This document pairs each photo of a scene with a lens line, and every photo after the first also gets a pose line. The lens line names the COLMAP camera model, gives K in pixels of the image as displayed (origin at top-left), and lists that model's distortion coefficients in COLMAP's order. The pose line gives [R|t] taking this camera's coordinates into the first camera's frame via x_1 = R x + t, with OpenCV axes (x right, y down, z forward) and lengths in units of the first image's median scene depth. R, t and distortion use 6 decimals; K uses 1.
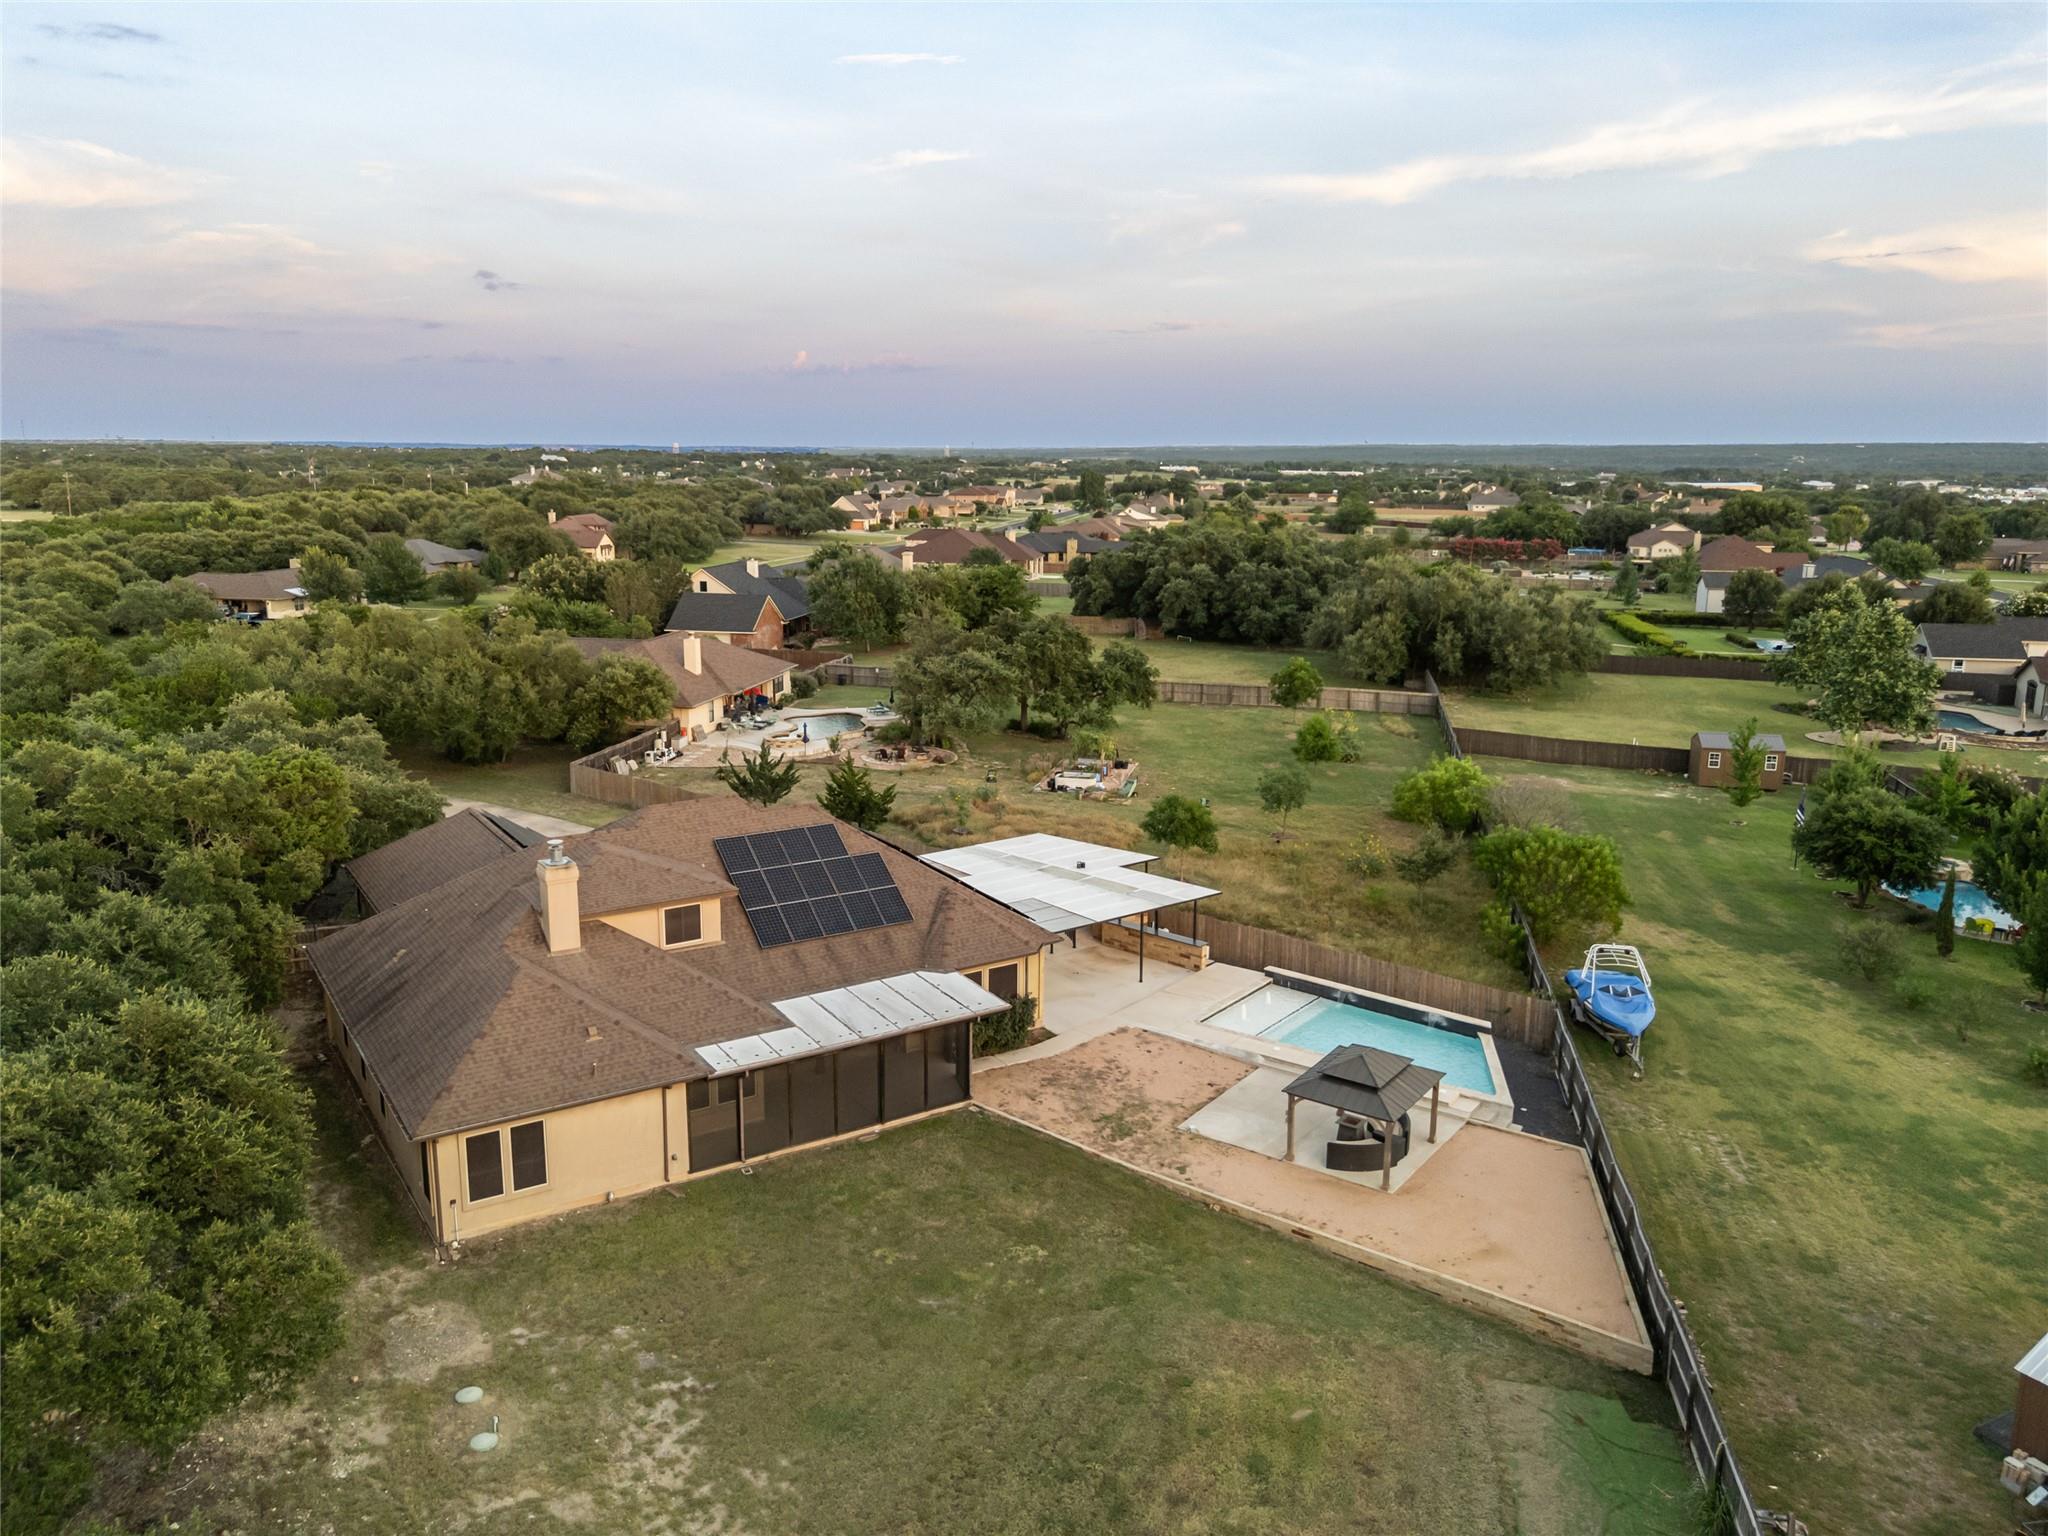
lens RADIAL K [[1485.2, 0, 1024.0], [0, 1485.2, 768.0], [0, 0, 1]] dist [0.069802, -0.103521]
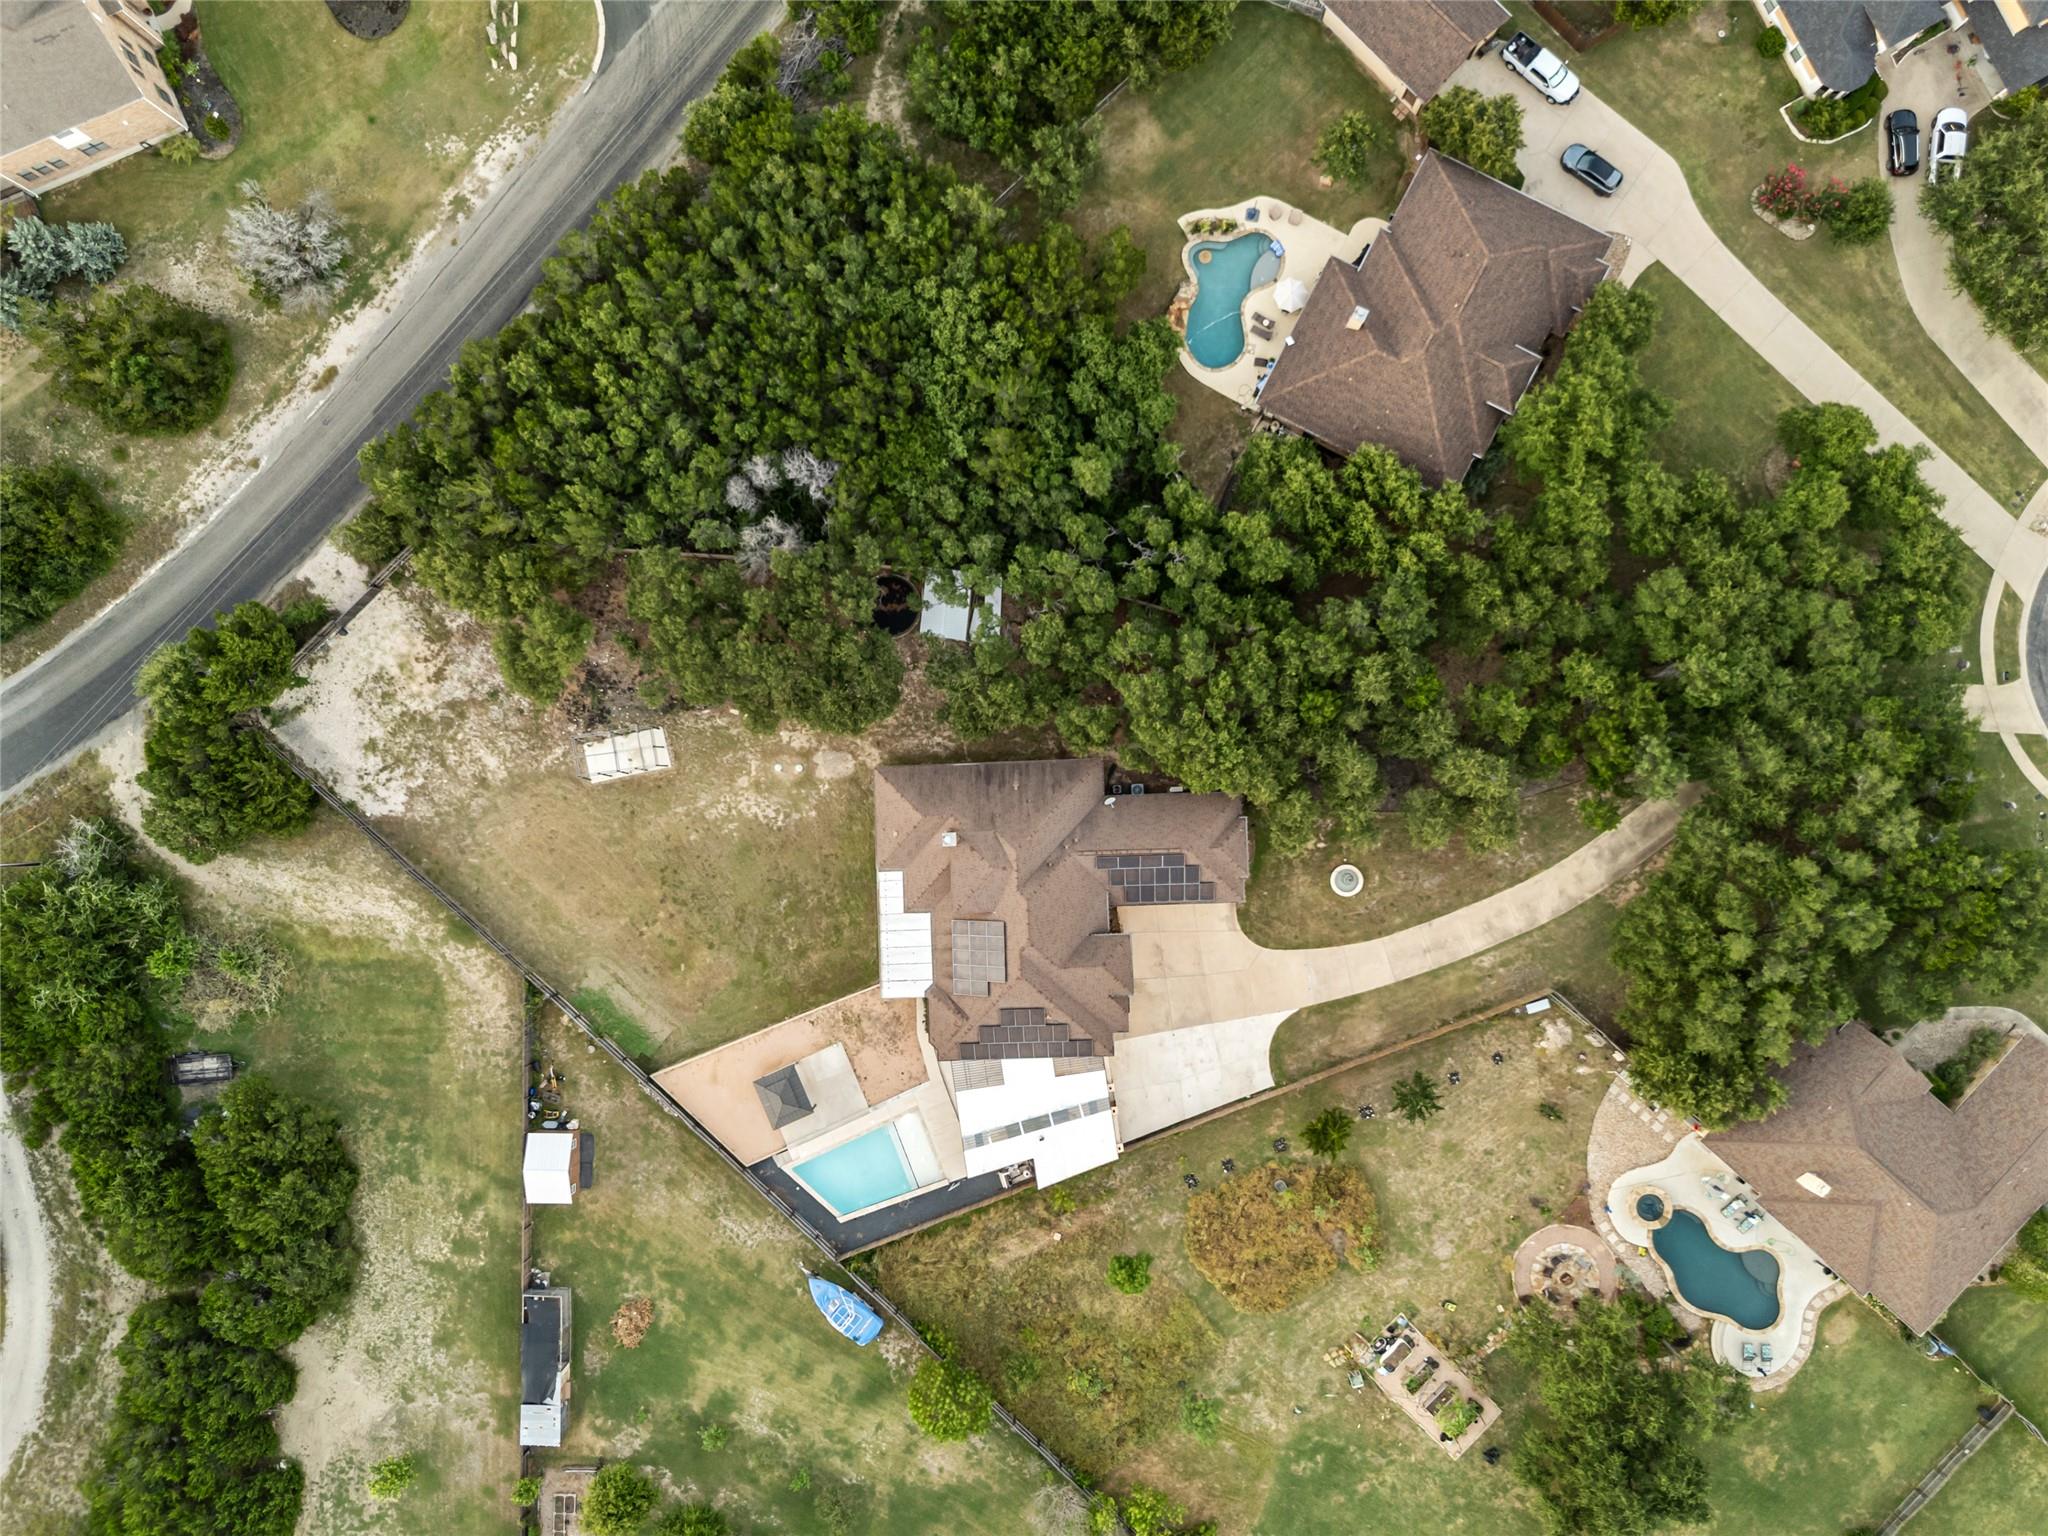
lens RADIAL K [[1485.2, 0, 1024.0], [0, 1485.2, 768.0], [0, 0, 1]] dist [0.069802, -0.103521]
pose [[-0.507710, 0.861489, 0.008191, -0.540188], [-0.156852, -0.101779, 0.982364, -2.545356], [0.847129, 0.497471, 0.186800, 0.636826]]
